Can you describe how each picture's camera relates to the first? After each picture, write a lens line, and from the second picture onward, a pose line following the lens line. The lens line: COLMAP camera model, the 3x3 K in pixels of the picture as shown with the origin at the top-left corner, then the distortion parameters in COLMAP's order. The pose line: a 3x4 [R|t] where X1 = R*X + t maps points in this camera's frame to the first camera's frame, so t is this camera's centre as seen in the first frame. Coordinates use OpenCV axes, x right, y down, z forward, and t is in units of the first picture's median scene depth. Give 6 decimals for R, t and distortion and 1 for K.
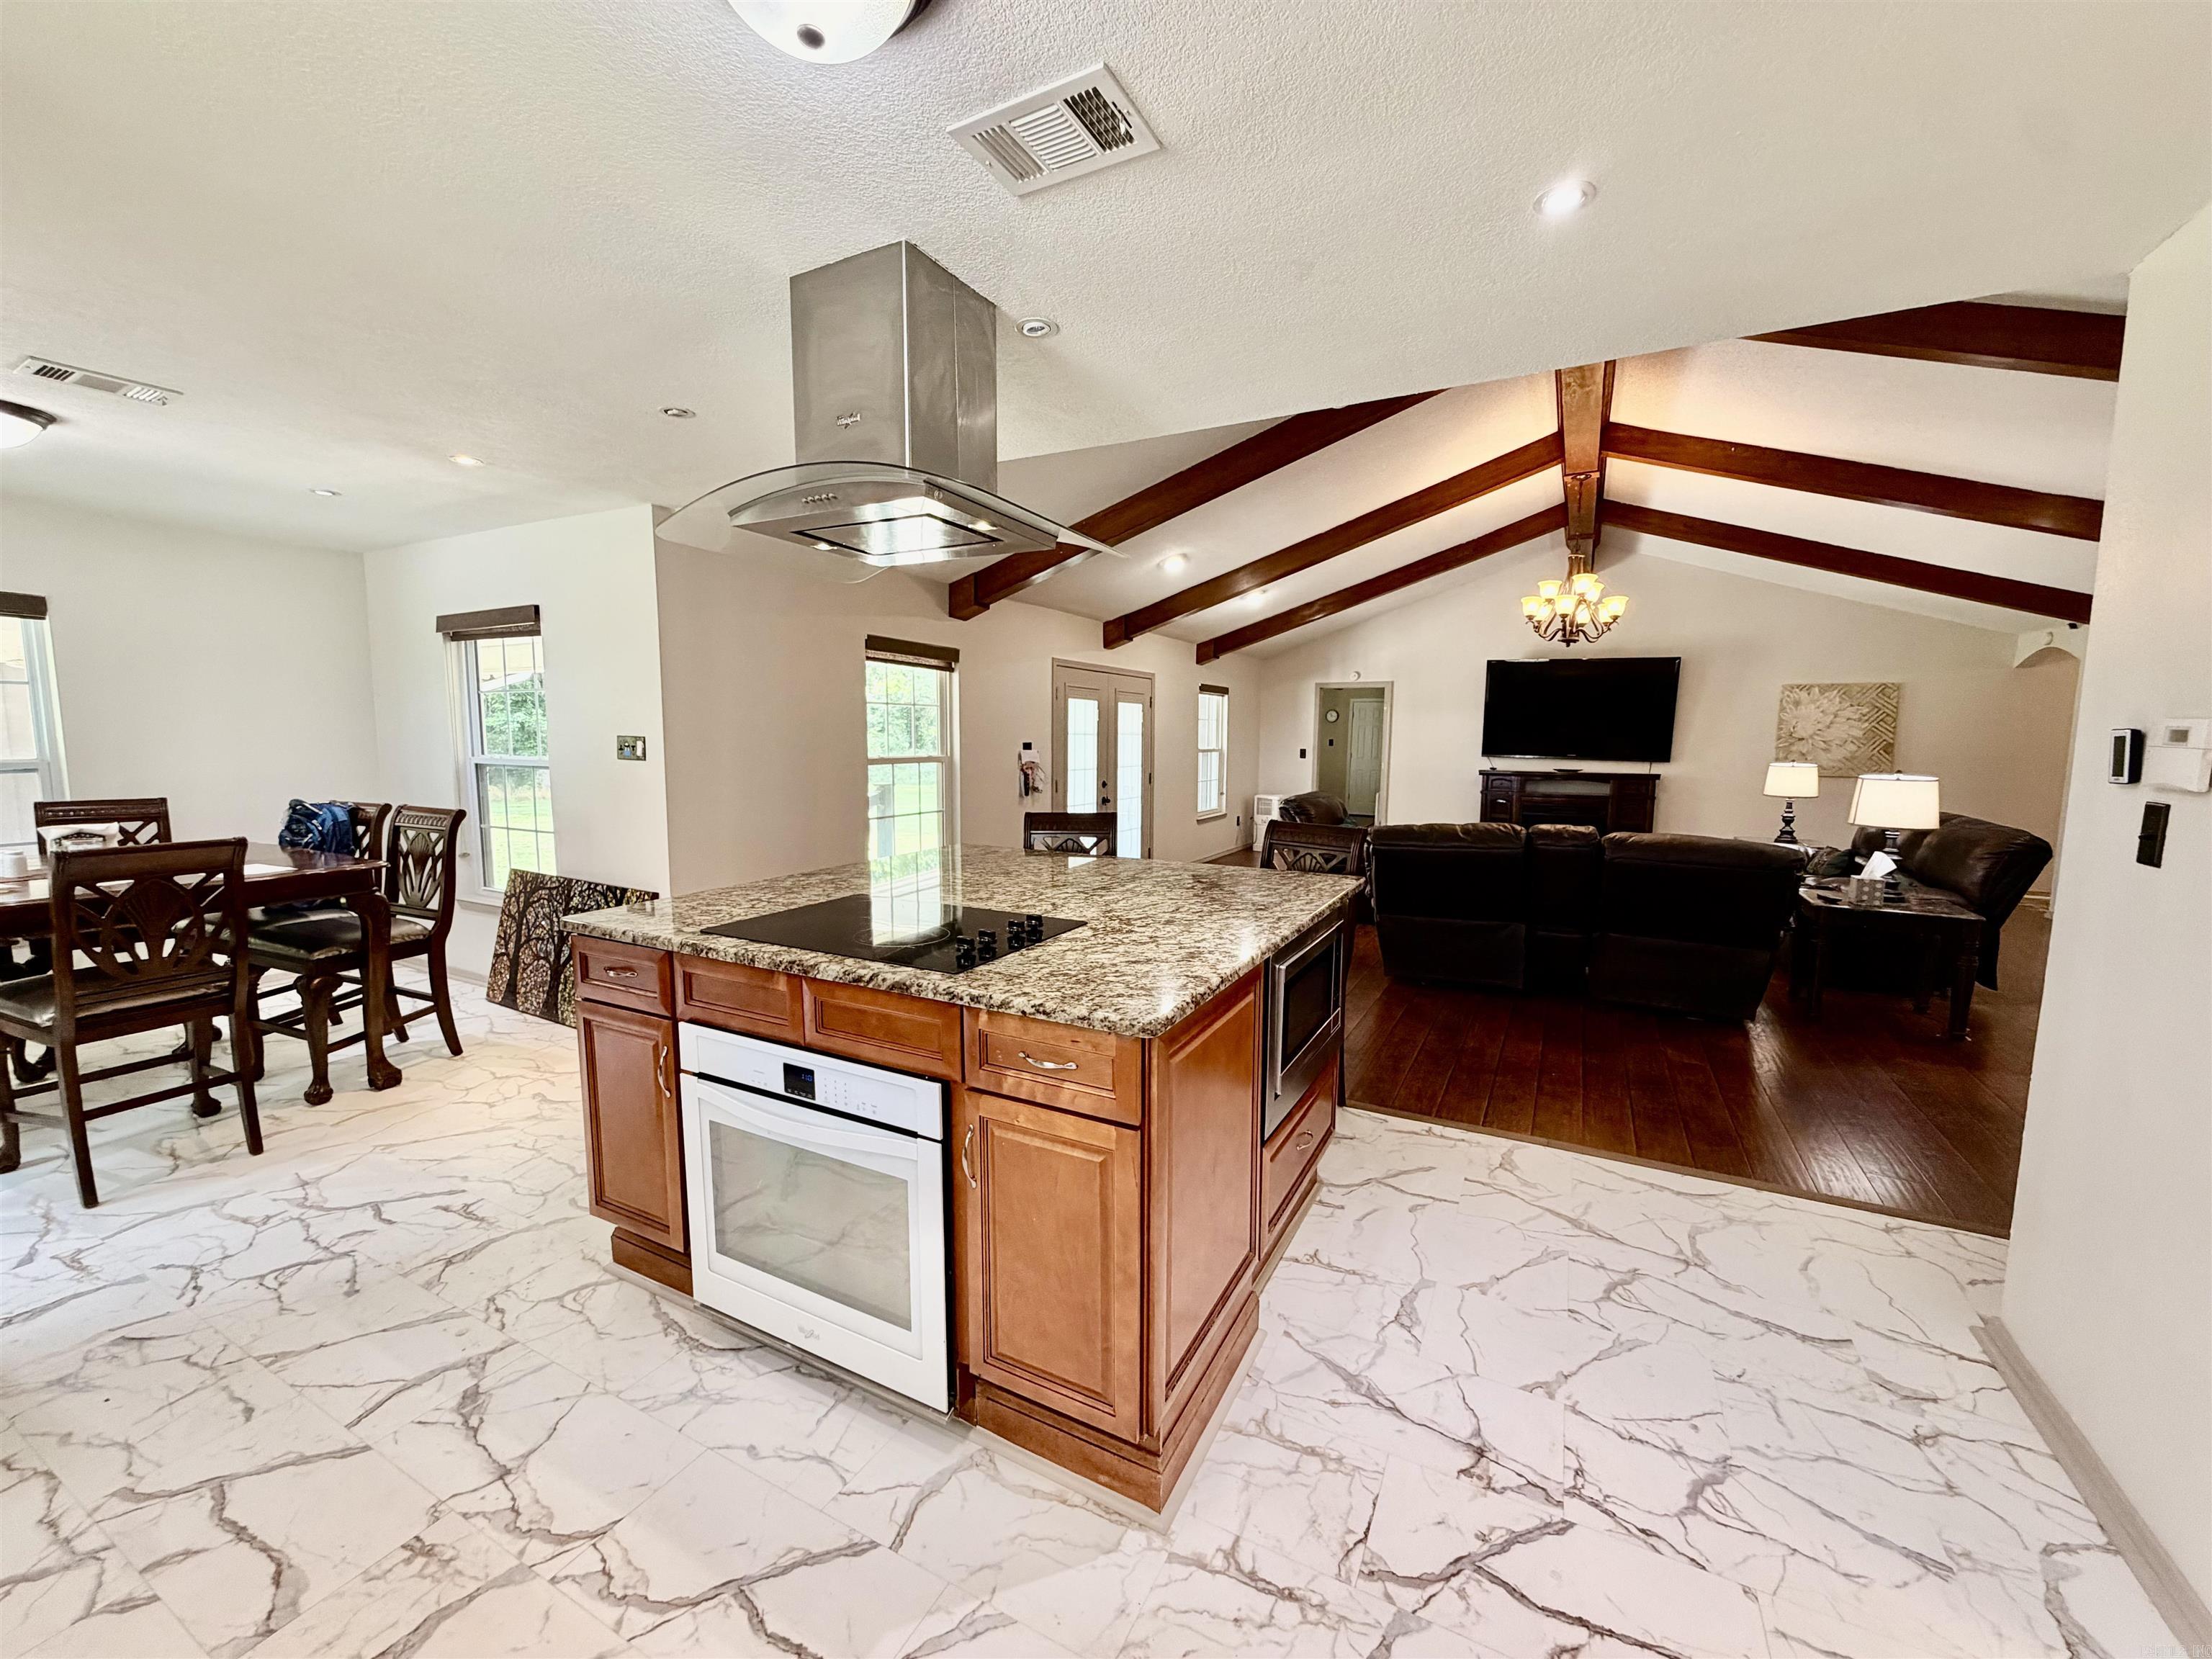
lens RADIAL K [[883.5, 0, 1102.7], [0, 883.5, 828.7], [0, 0, 1]] dist [-0.000583, 0.000393]
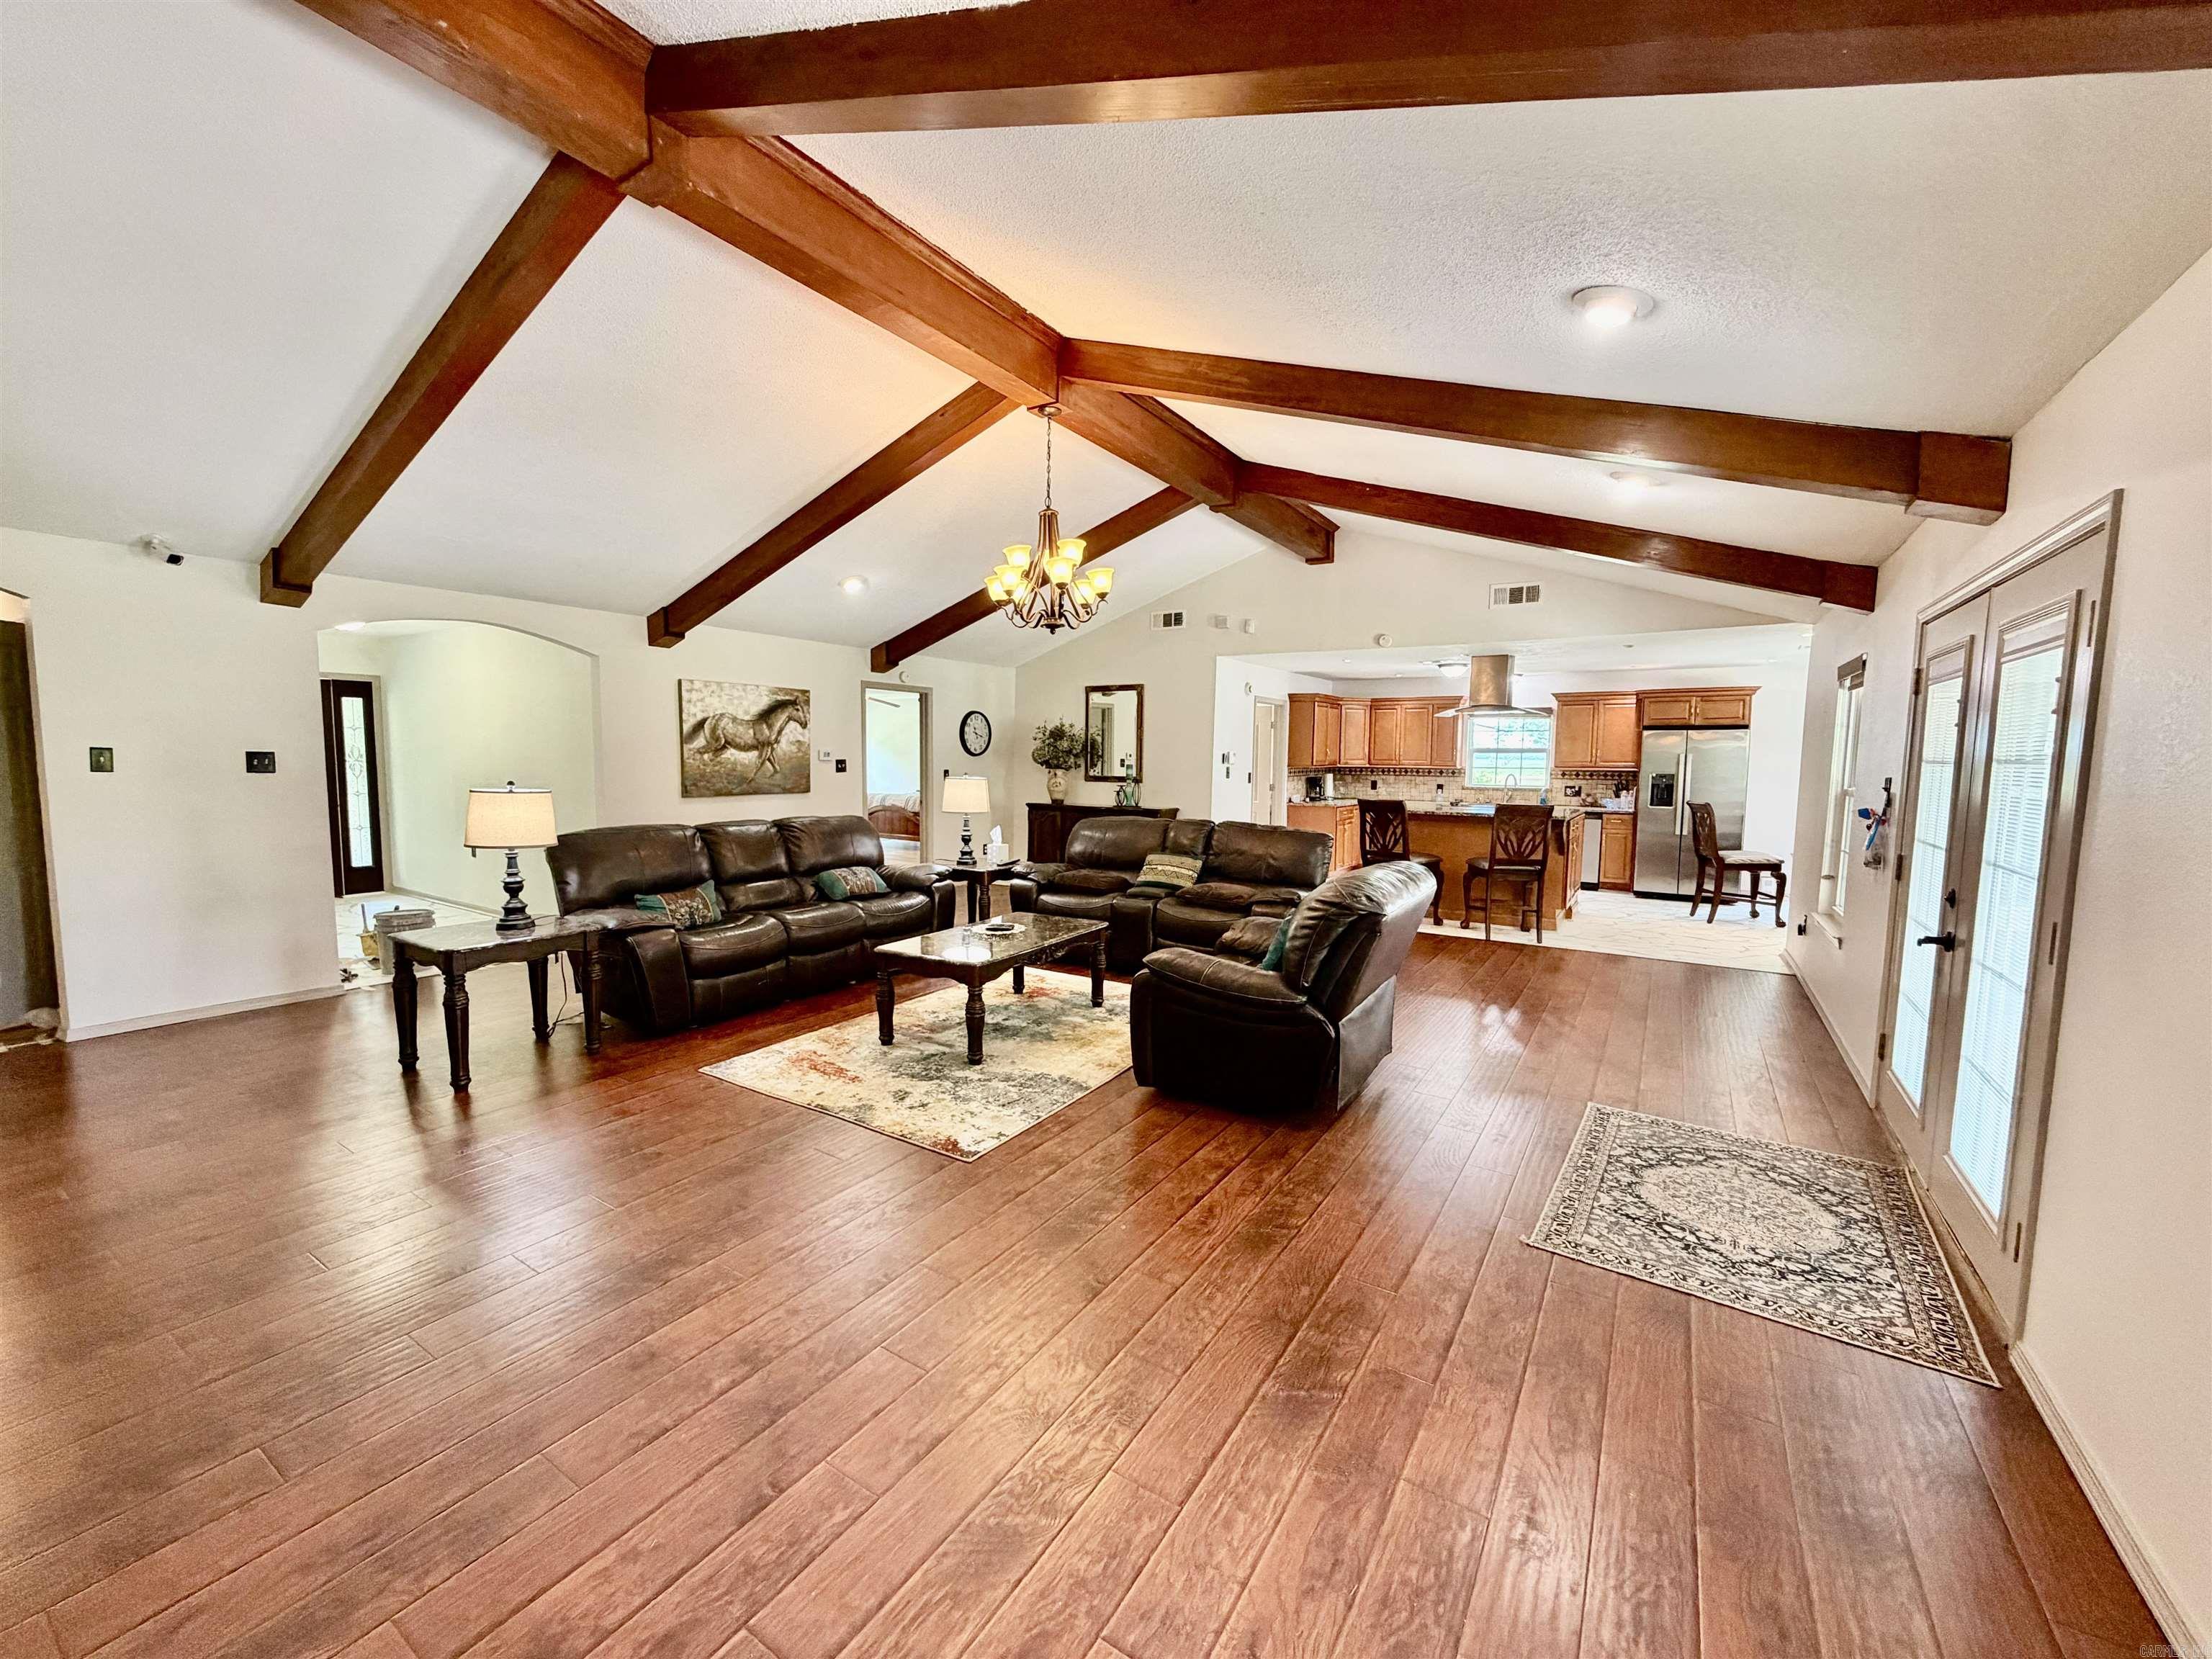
lens RADIAL K [[883.5, 0, 1105.2], [0, 883.5, 815.6], [0, 0, 1]] dist [-0.000583, 0.000393]
pose [[-0.996583, -0.025169, 0.078671, 0.855511], [-0.011141, 0.984699, 0.173909, -0.380799], [-0.081845, 0.172438, -0.981614, 3.669910]]
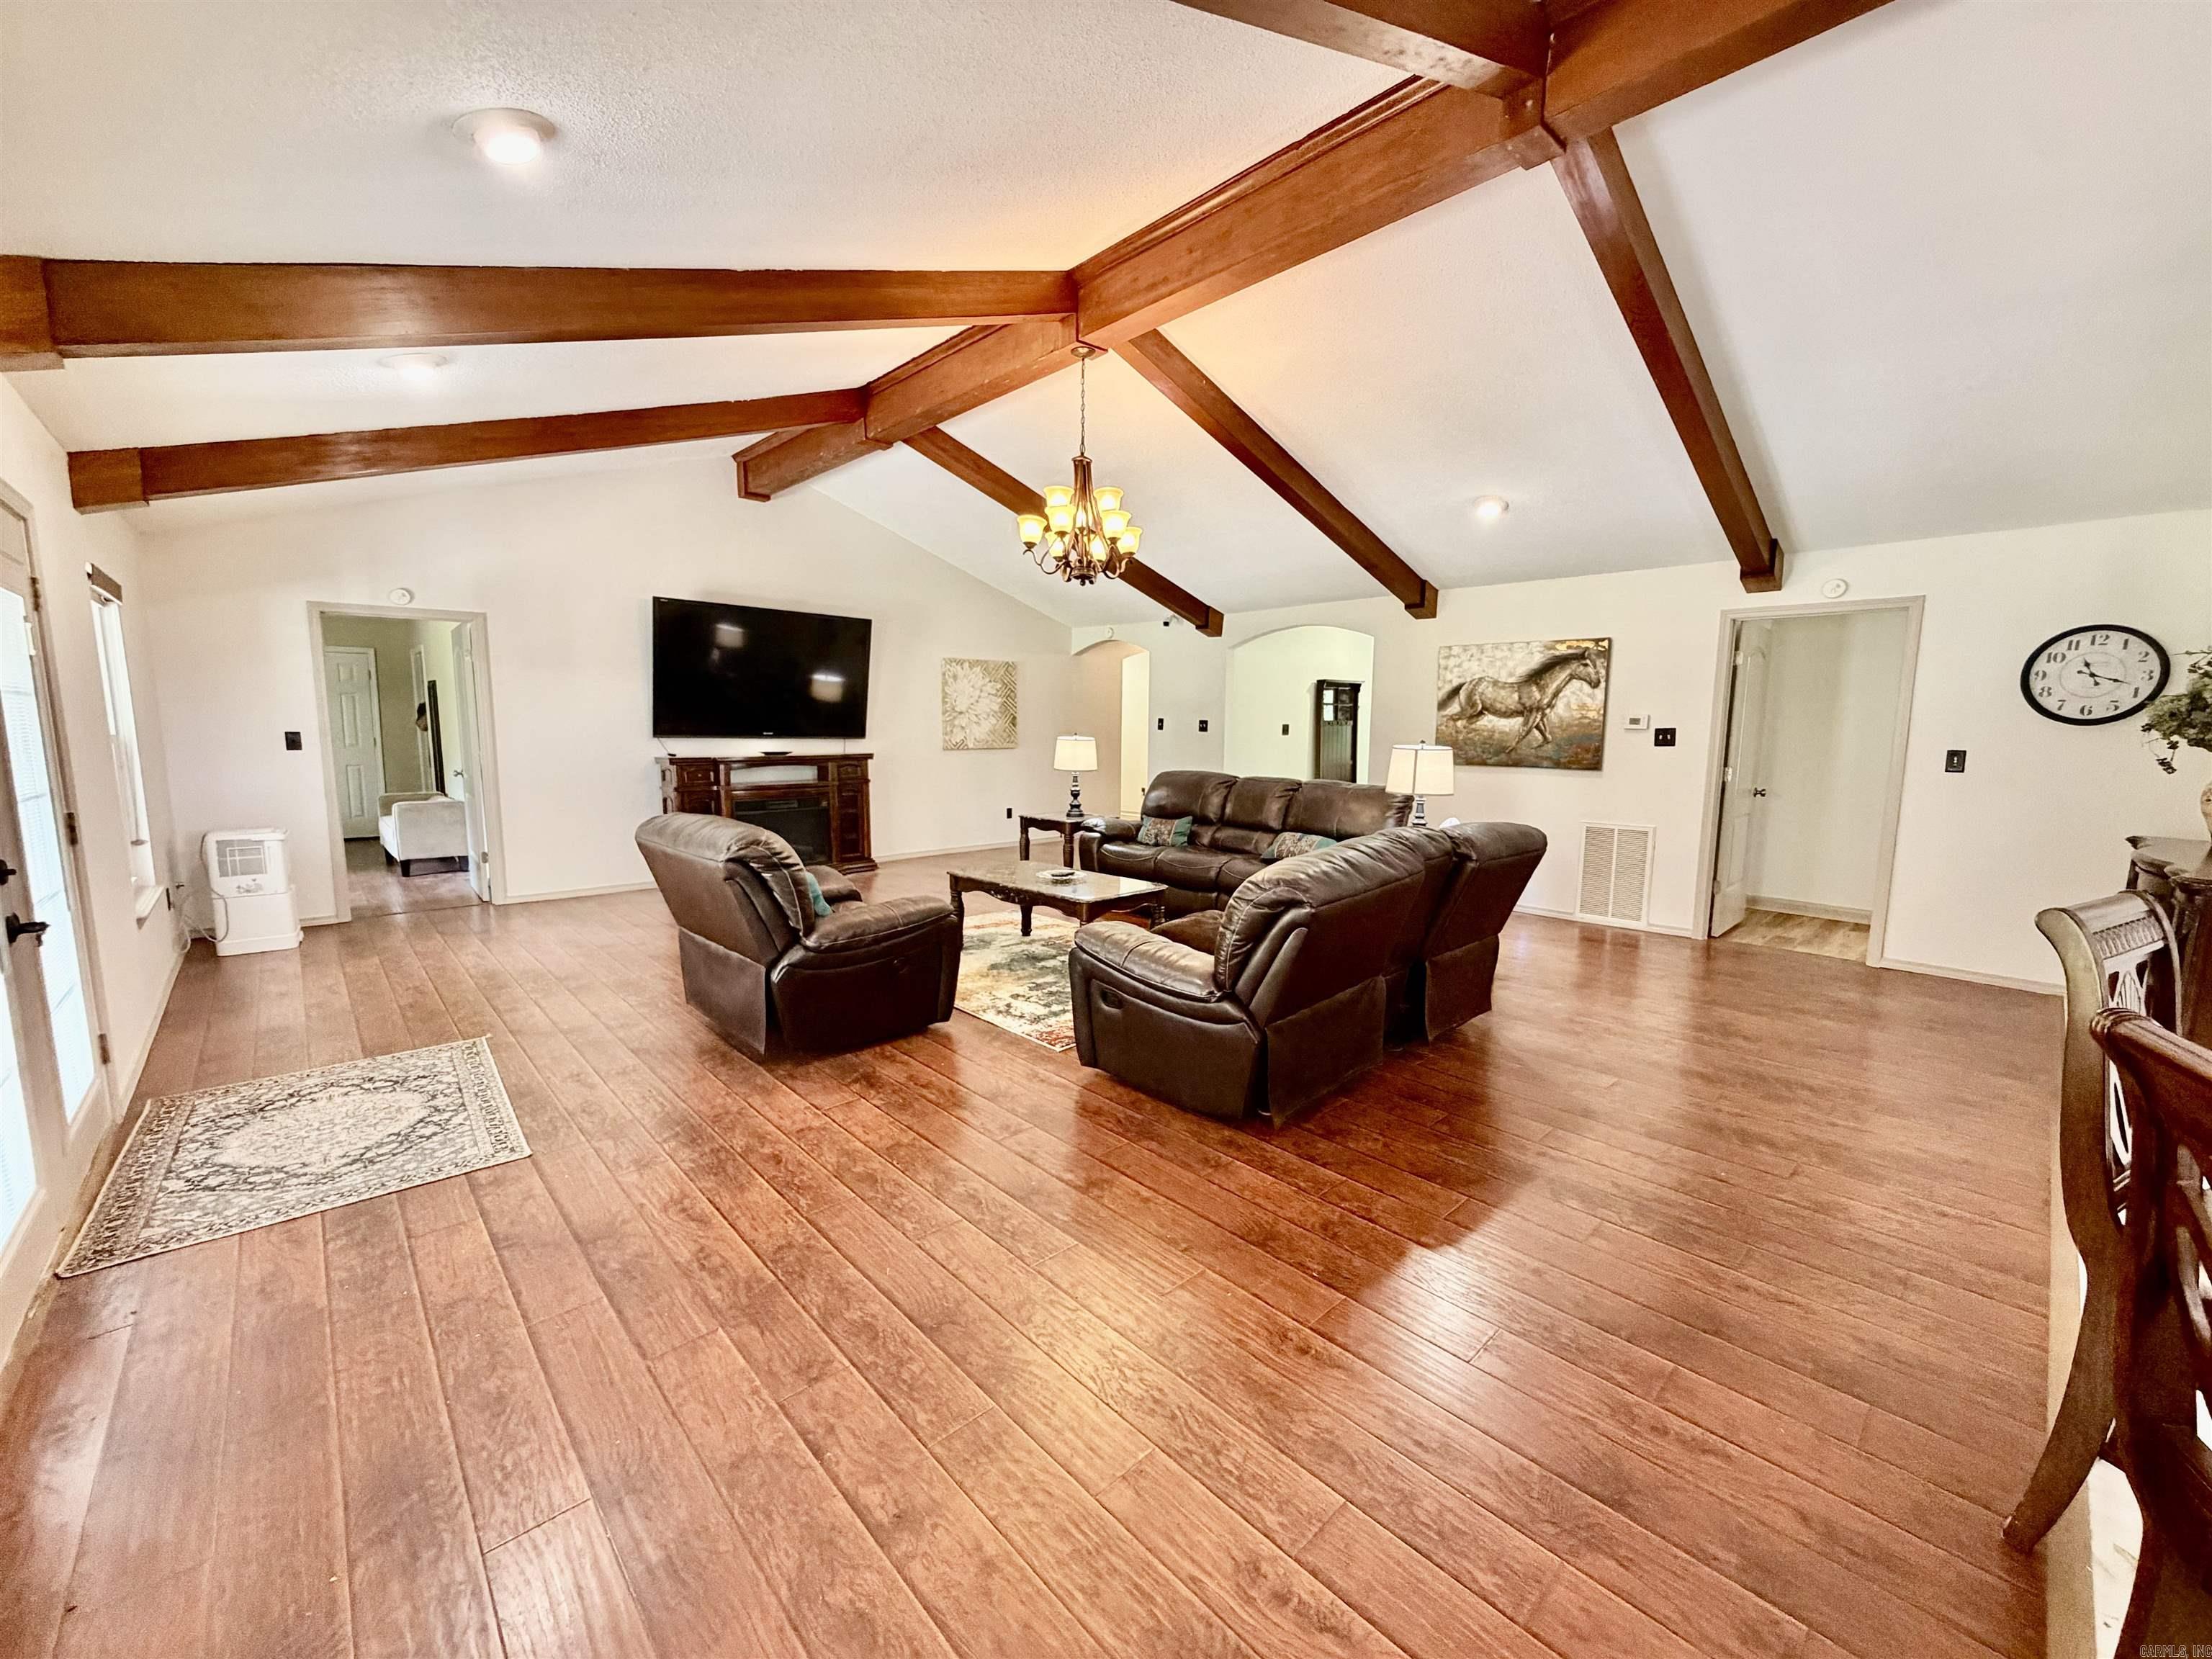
lens RADIAL K [[883.5, 0, 1101.6], [0, 883.5, 829.6], [0, 0, 1]] dist [-0.000583, 0.000393]
pose [[0.326632, -0.121984, 0.937247, -0.379543], [0.095599, 0.990815, 0.095639, -0.151279], [-0.940304, 0.058361, 0.335294, 1.552587]]
